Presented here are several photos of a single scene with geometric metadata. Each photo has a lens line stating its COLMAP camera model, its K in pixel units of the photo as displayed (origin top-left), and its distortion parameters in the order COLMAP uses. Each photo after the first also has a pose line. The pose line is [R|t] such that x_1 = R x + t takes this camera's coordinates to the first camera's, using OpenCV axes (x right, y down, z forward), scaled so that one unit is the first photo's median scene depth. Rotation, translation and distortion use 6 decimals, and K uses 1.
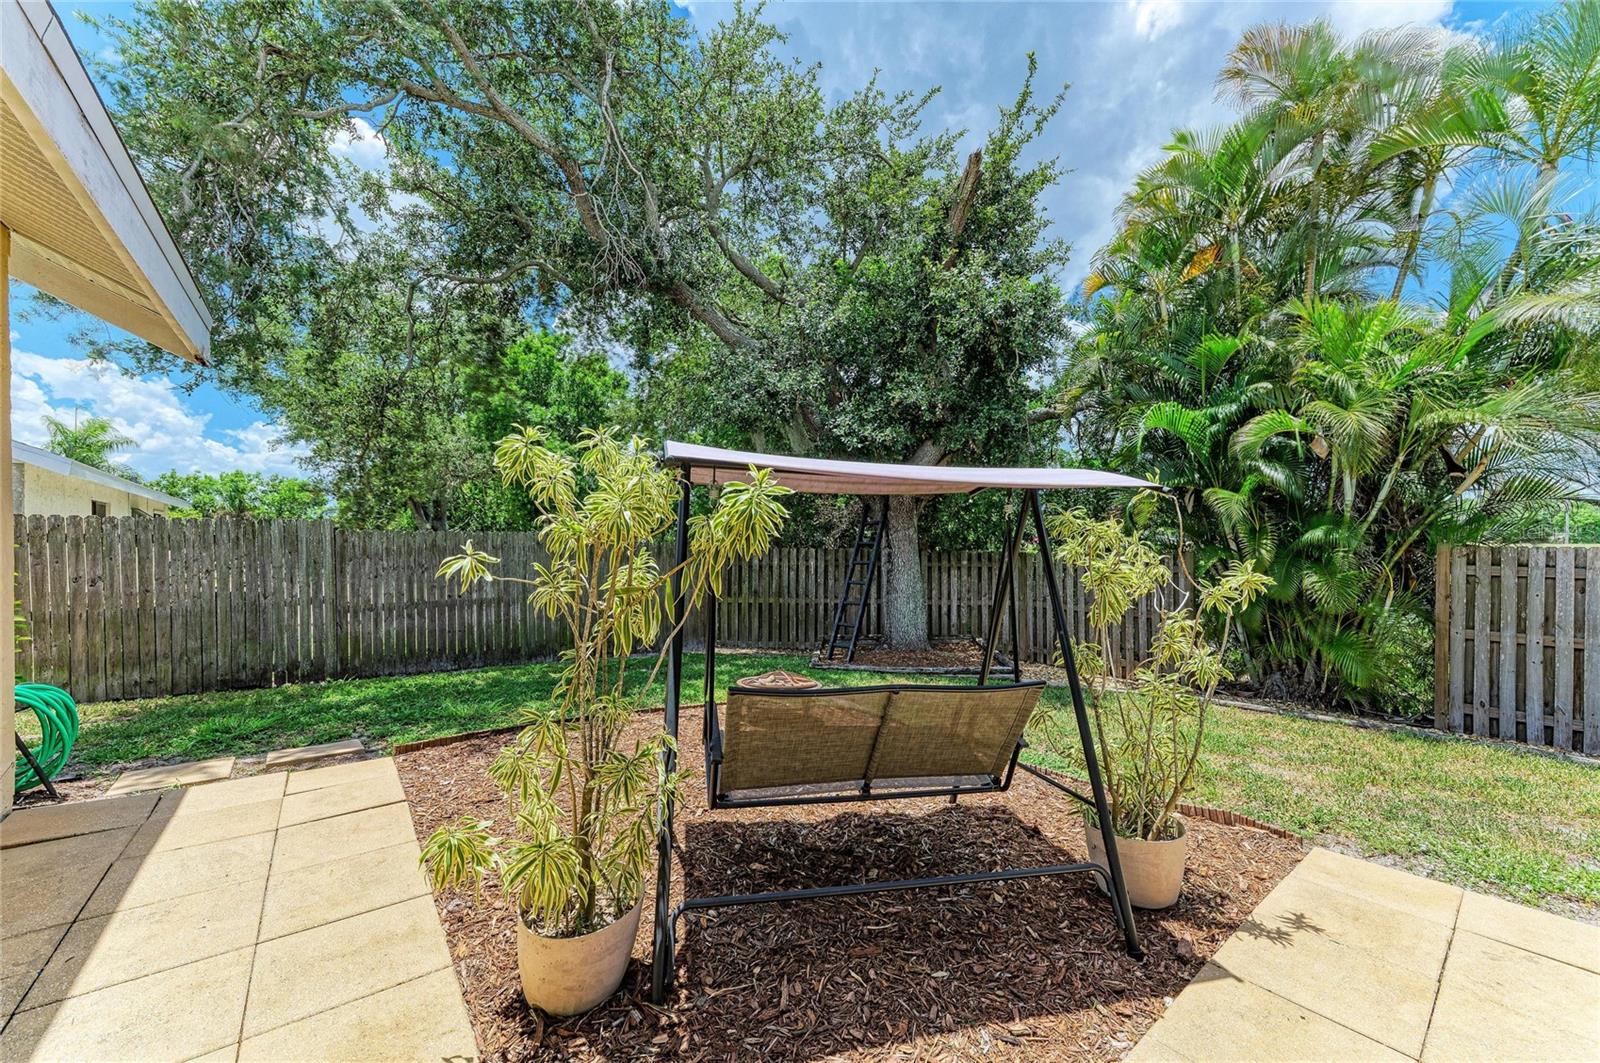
lens RADIAL K [[601.8, 0, 804.4], [0, 601.8, 540.6], [0, 0, 1]] dist [0.007133, -0.000211]
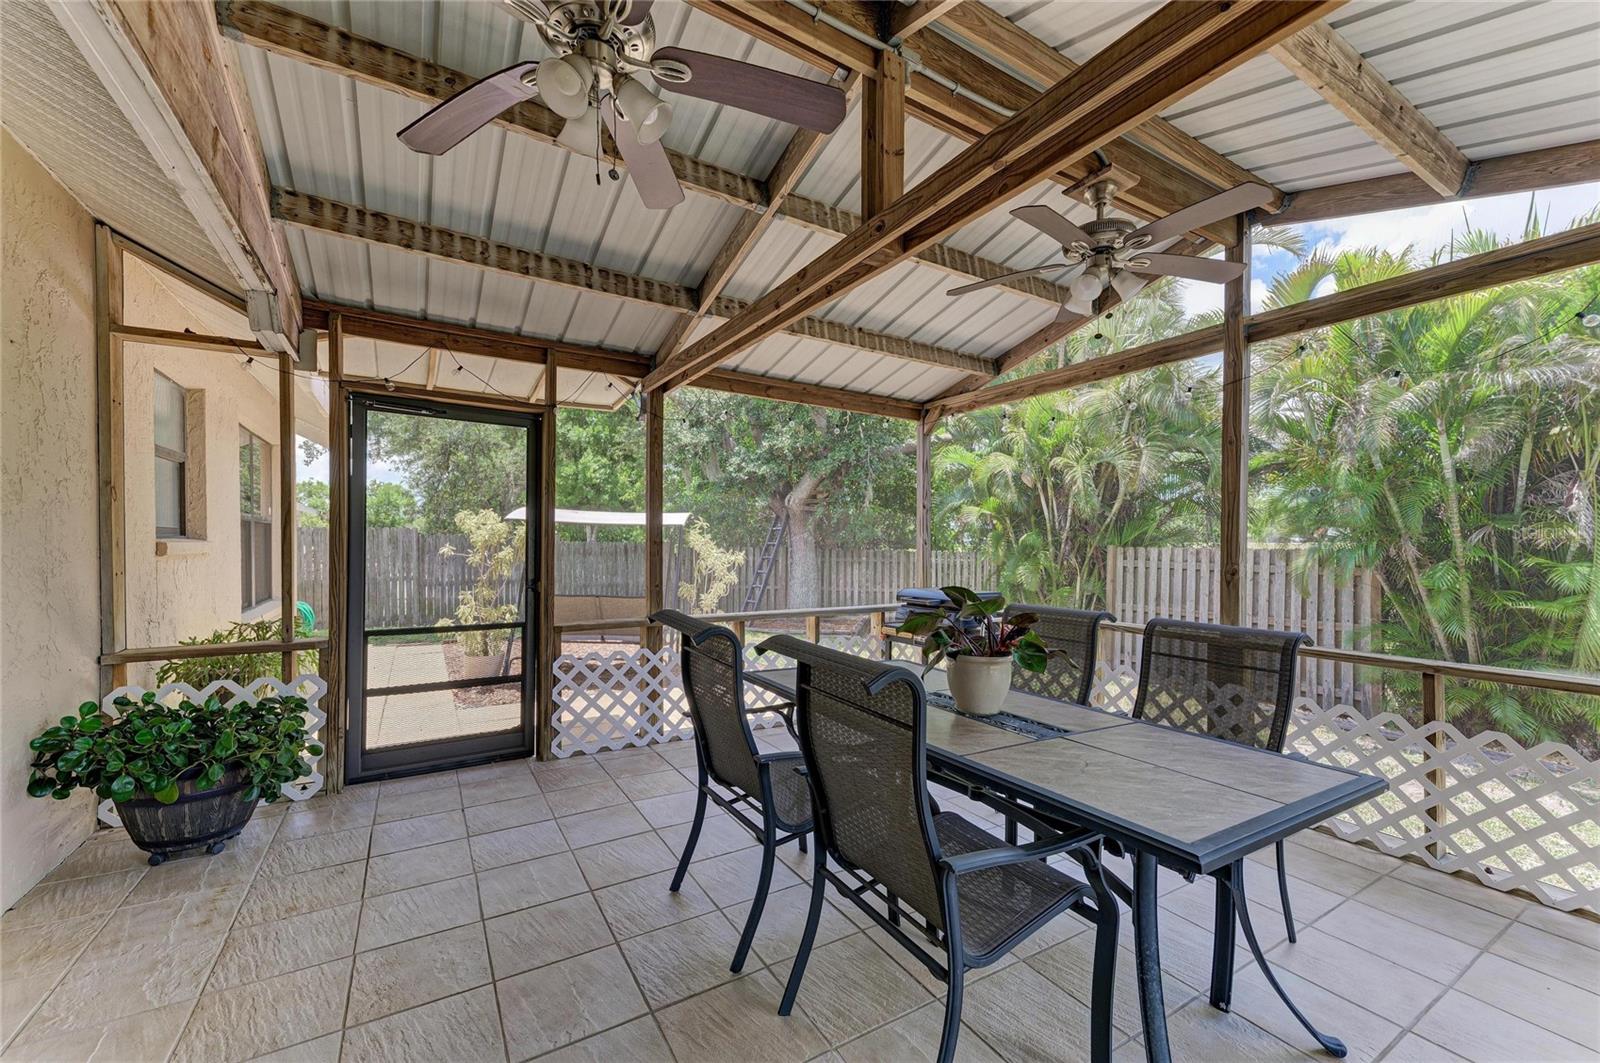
lens RADIAL K [[633.1, 0, 797.8], [0, 633.1, 538.8], [0, 0, 1]] dist [0.015003, -0.004096]
pose [[0.991926, 0.001318, -0.126809, 0.394025], [-0.001481, 0.999998, -0.001191, -0.005588], [0.126807, 0.001369, 0.991926, -0.494953]]
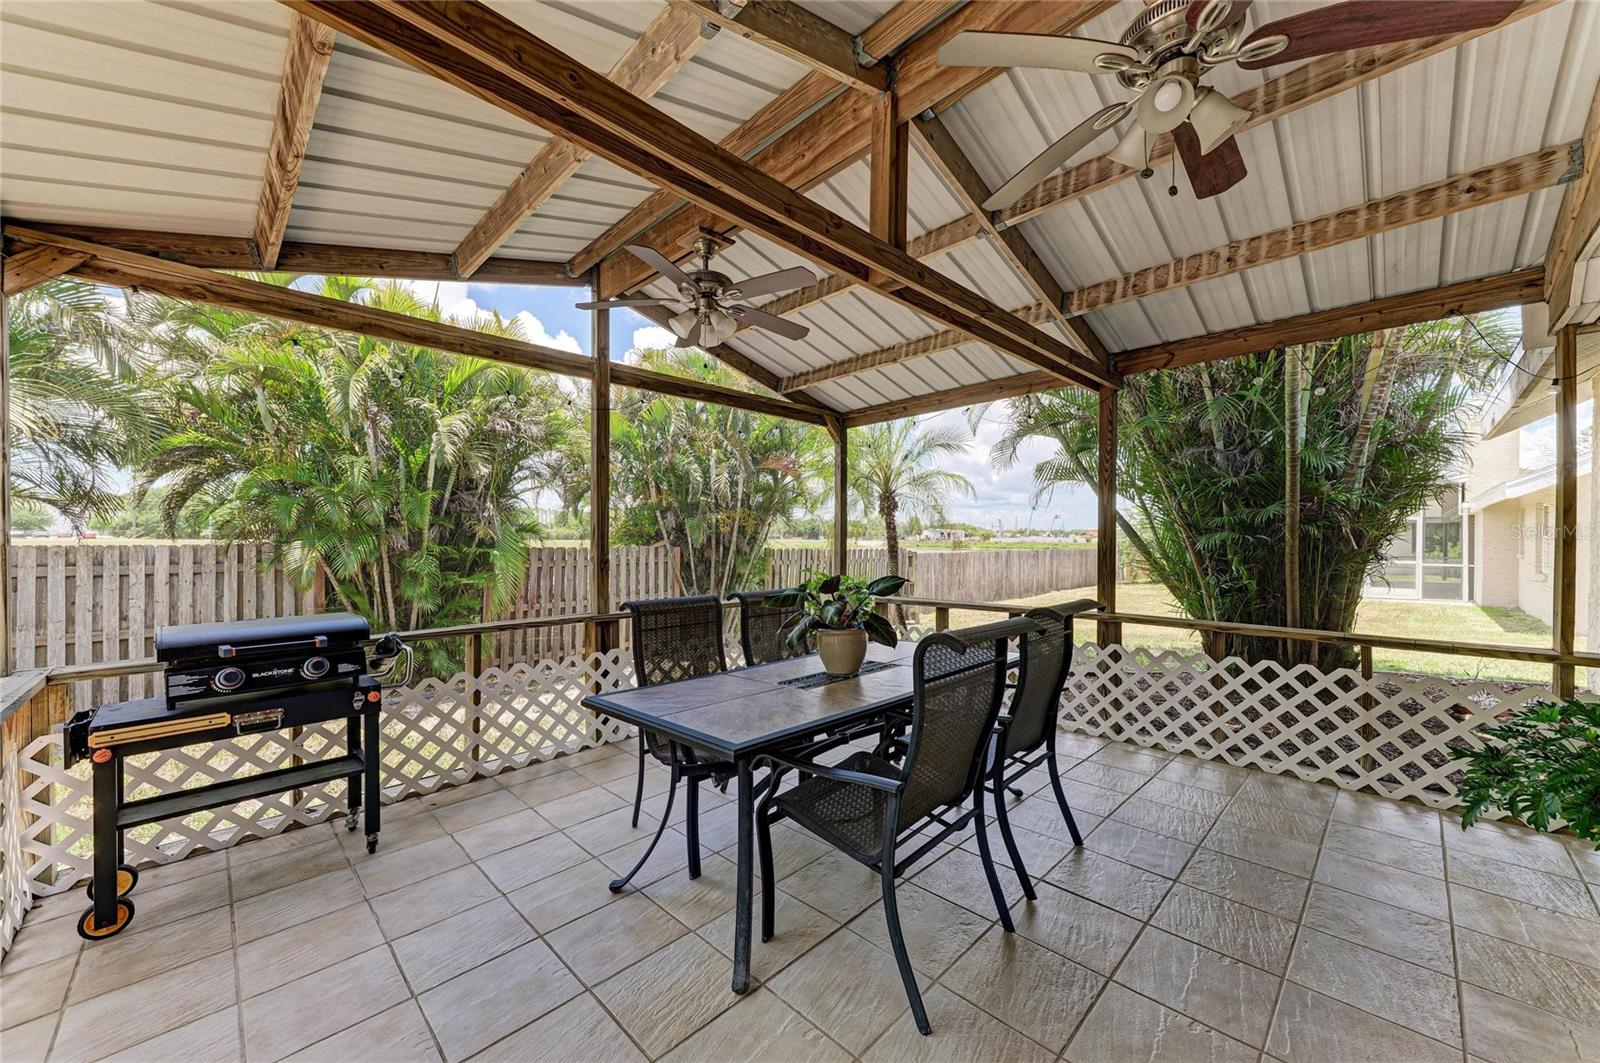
lens RADIAL K [[601.8, 0, 803.4], [0, 601.8, 541.3], [0, 0, 1]] dist [0.007133, -0.000211]
pose [[-0.116378, -0.006214, 0.993186, -0.535320], [-0.003990, 0.999975, 0.005789, -0.004703], [-0.993197, -0.003289, -0.116400, 0.648307]]
